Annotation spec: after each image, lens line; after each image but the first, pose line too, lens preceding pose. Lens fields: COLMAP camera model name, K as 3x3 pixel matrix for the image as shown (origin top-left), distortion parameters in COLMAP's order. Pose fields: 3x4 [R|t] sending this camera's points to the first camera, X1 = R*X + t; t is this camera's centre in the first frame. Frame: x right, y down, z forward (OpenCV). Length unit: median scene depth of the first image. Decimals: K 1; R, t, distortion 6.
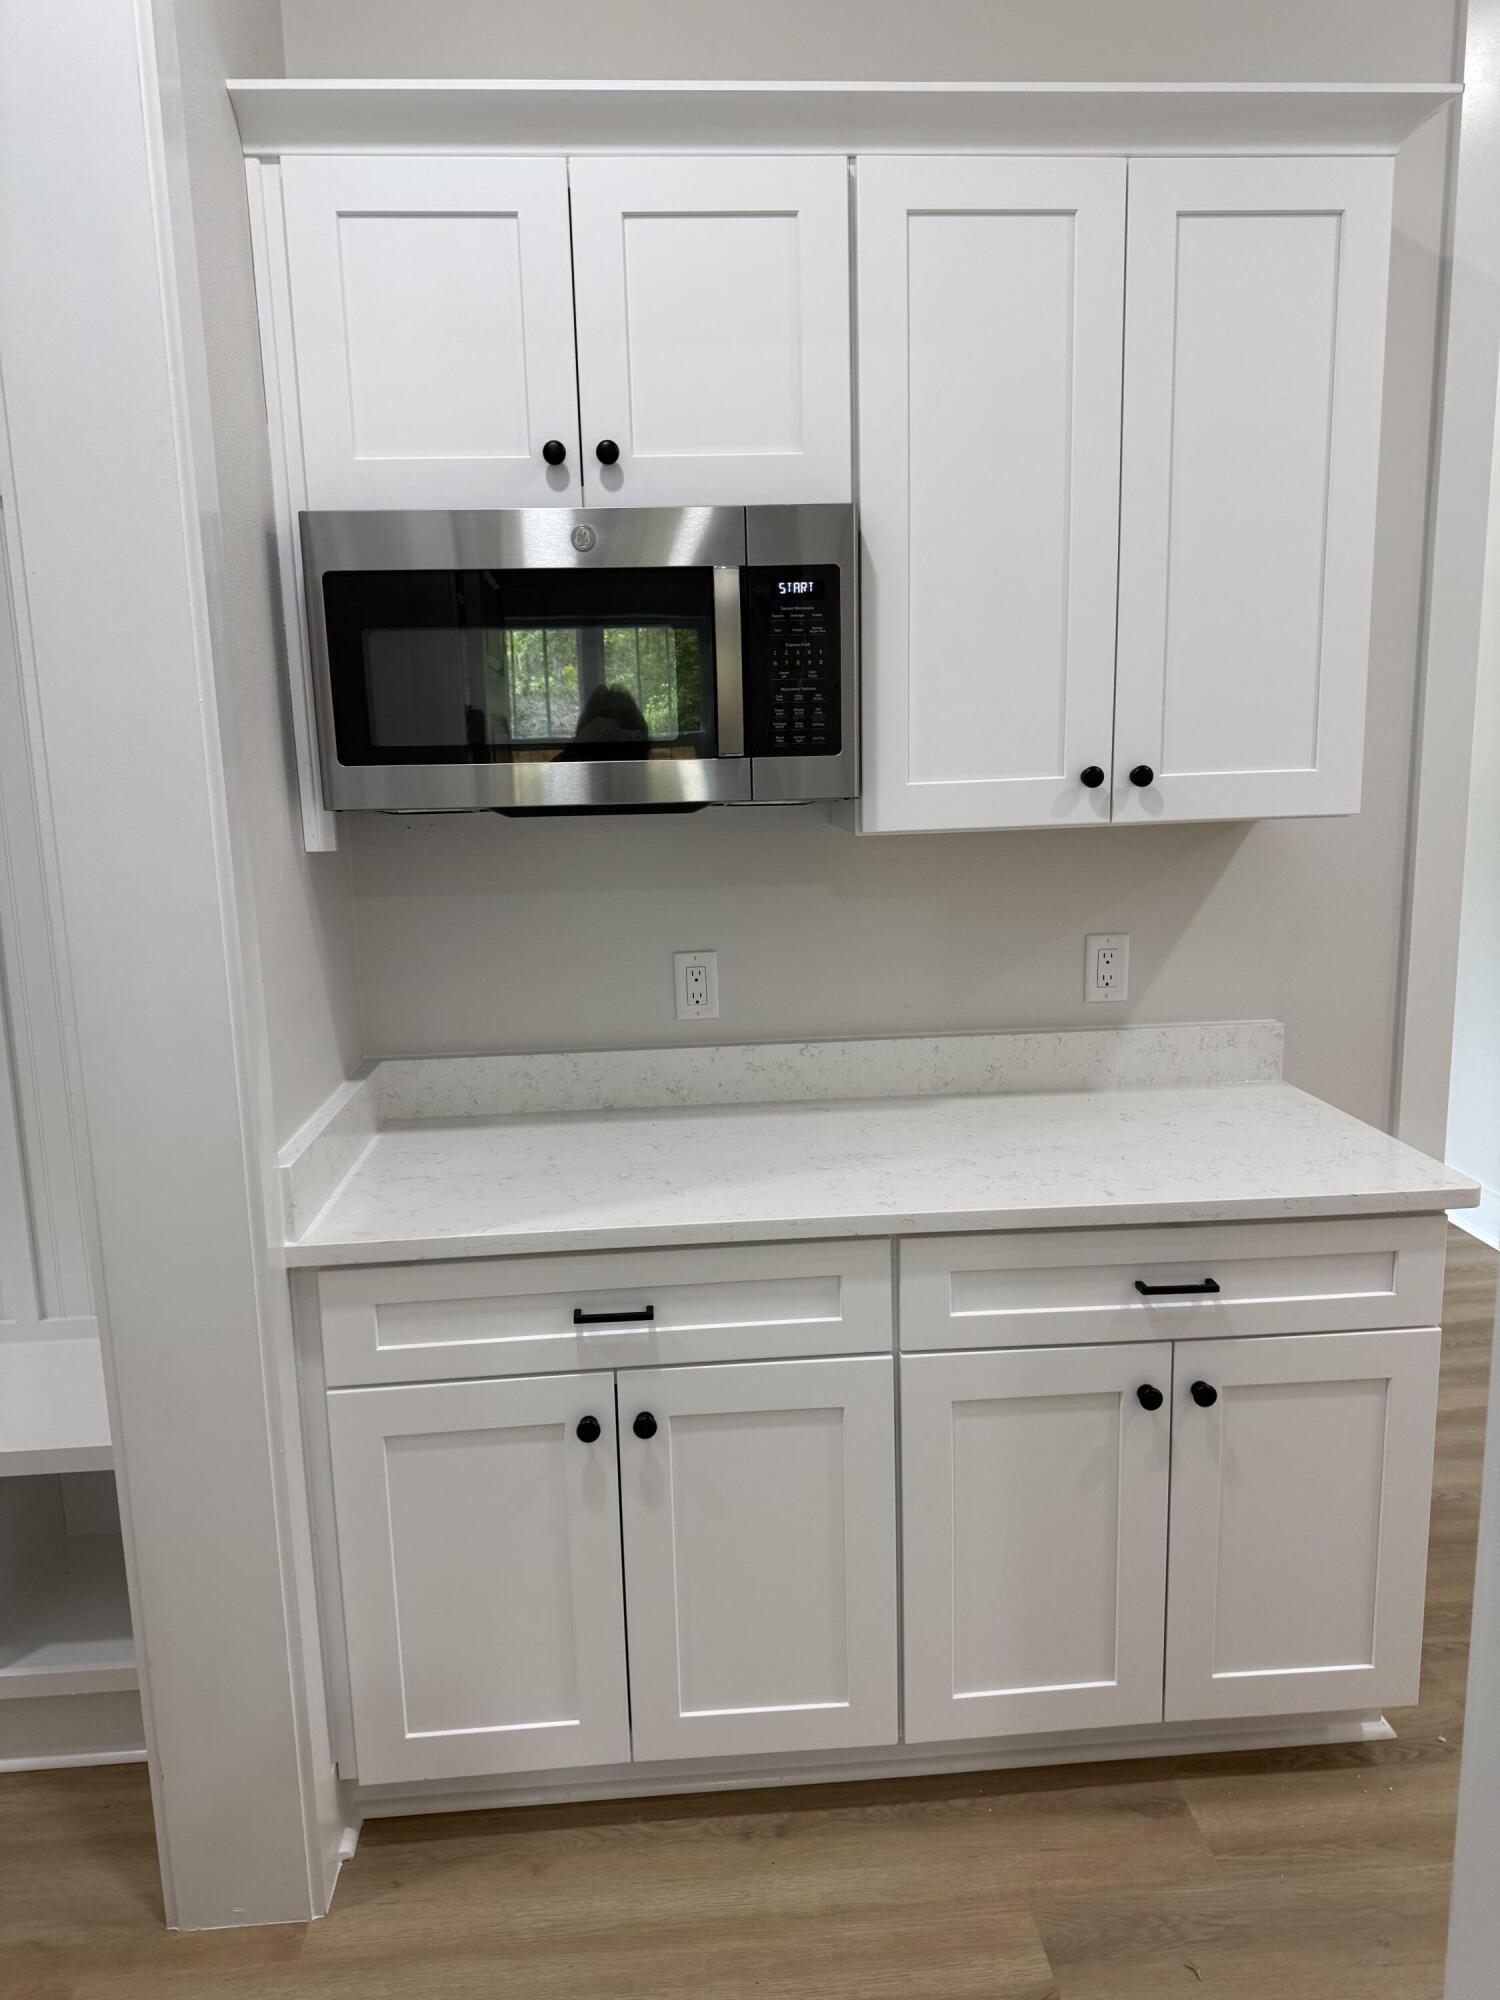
lens RADIAL K [[1424.6, 0, 750.0], [0, 1424.6, 1000.0], [0, 0, 1]] dist [0.005919, -0.005196]
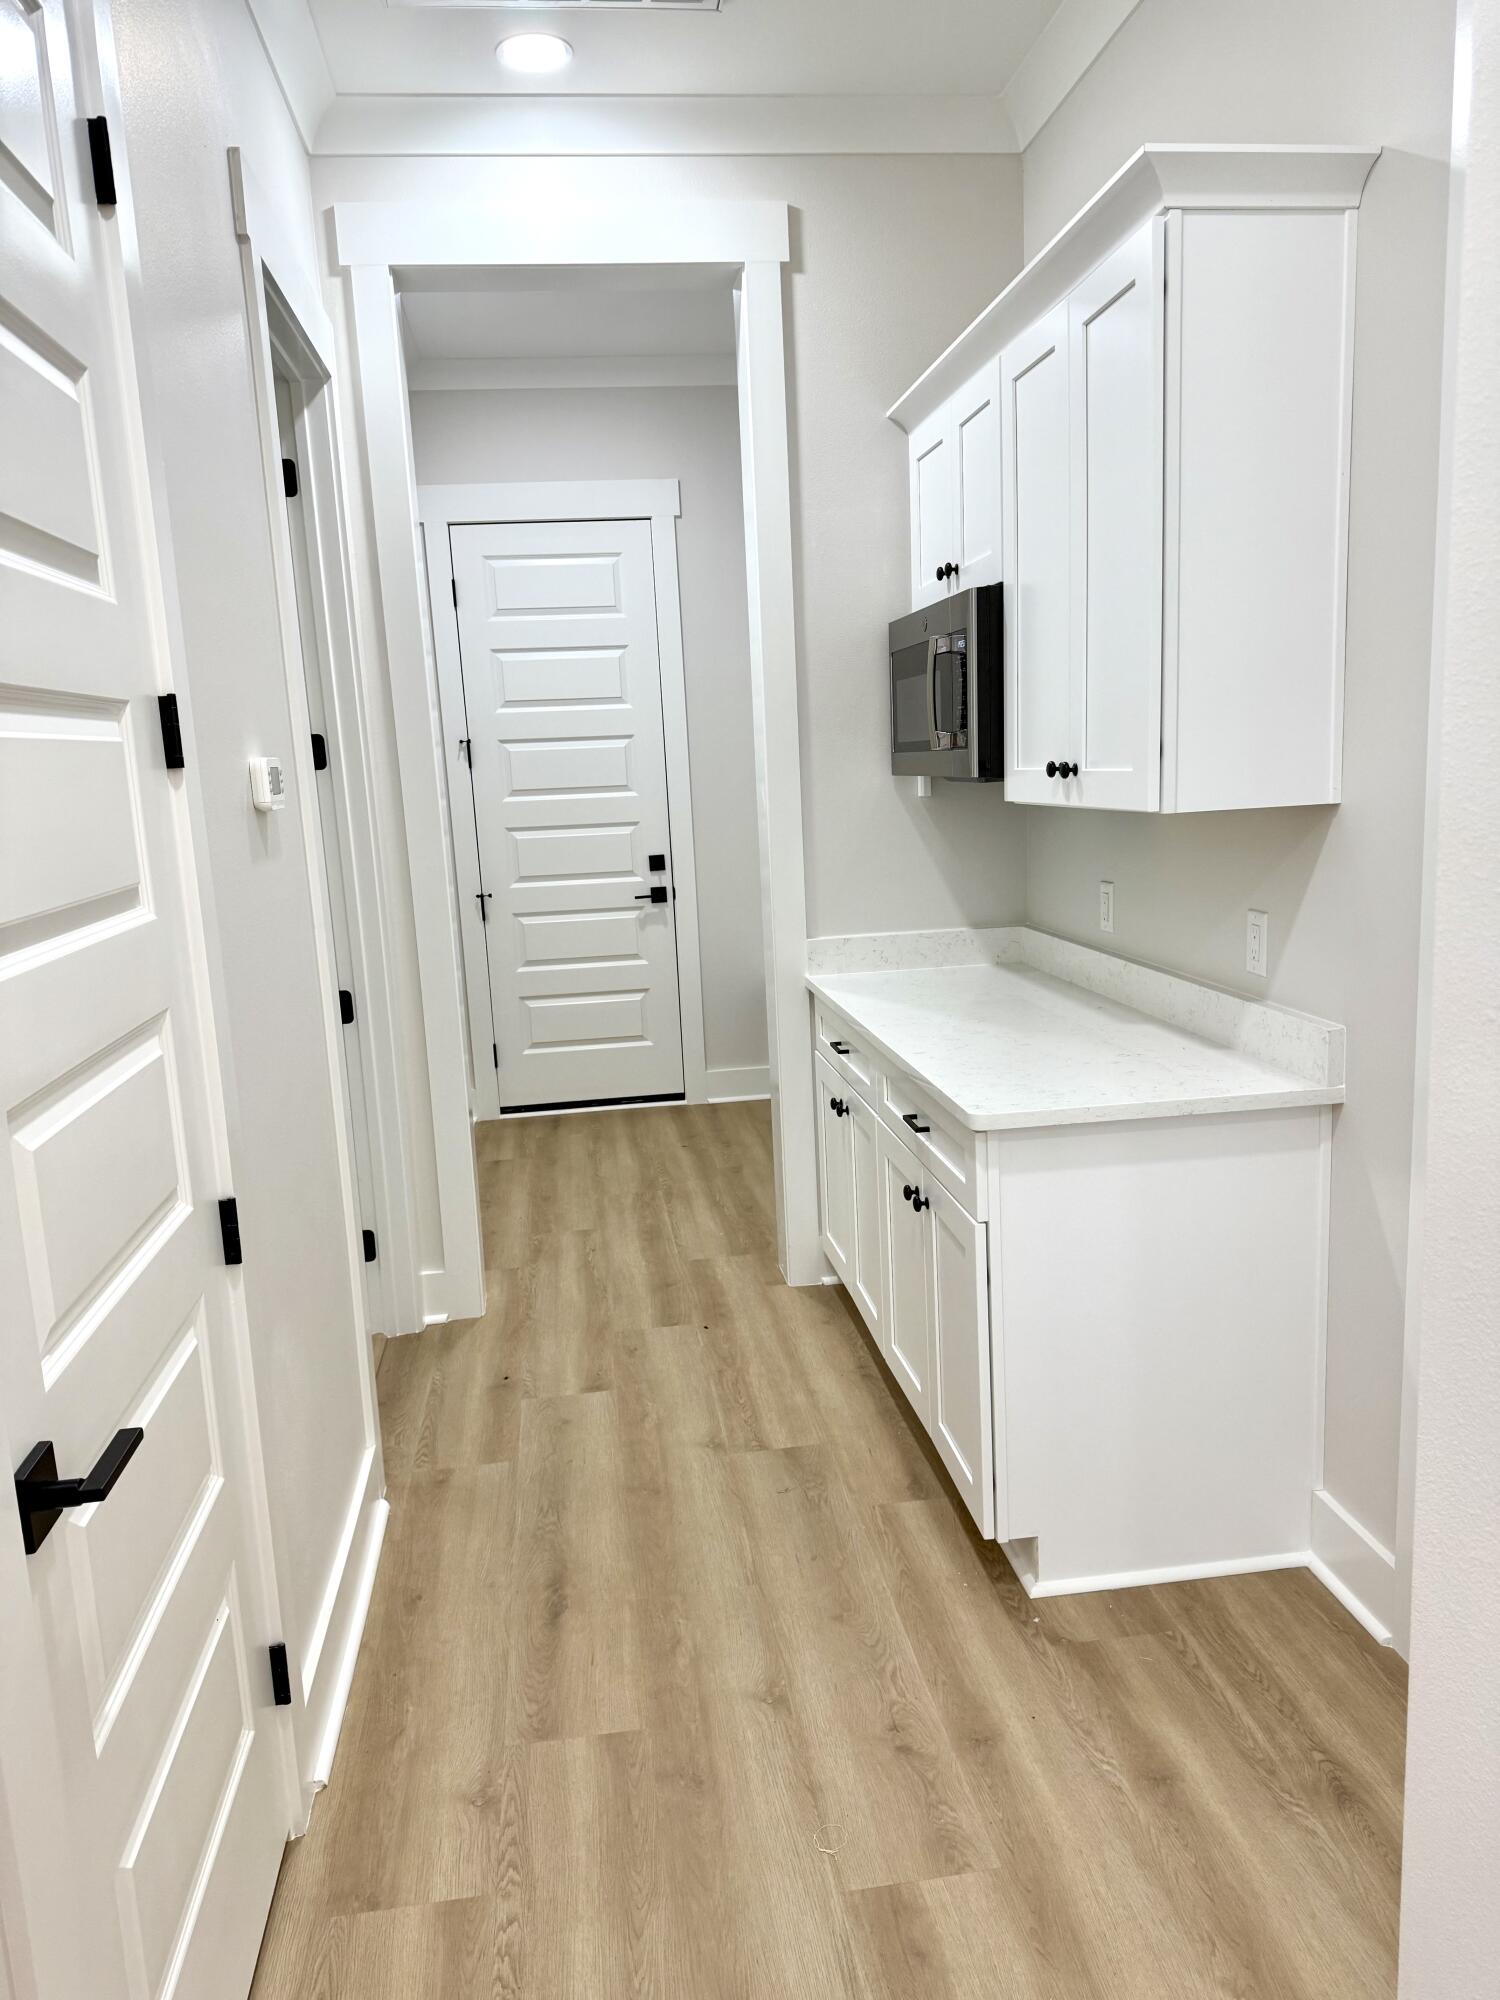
lens RADIAL K [[1424.6, 0, 750.0], [0, 1424.6, 1000.0], [0, 0, 1]] dist [0.005919, -0.005196]
pose [[0.059122, 0.198069, -0.978403, 1.646504], [-0.135940, 0.972585, 0.188676, -0.169120], [0.988951, 0.121850, 0.084427, 0.674605]]
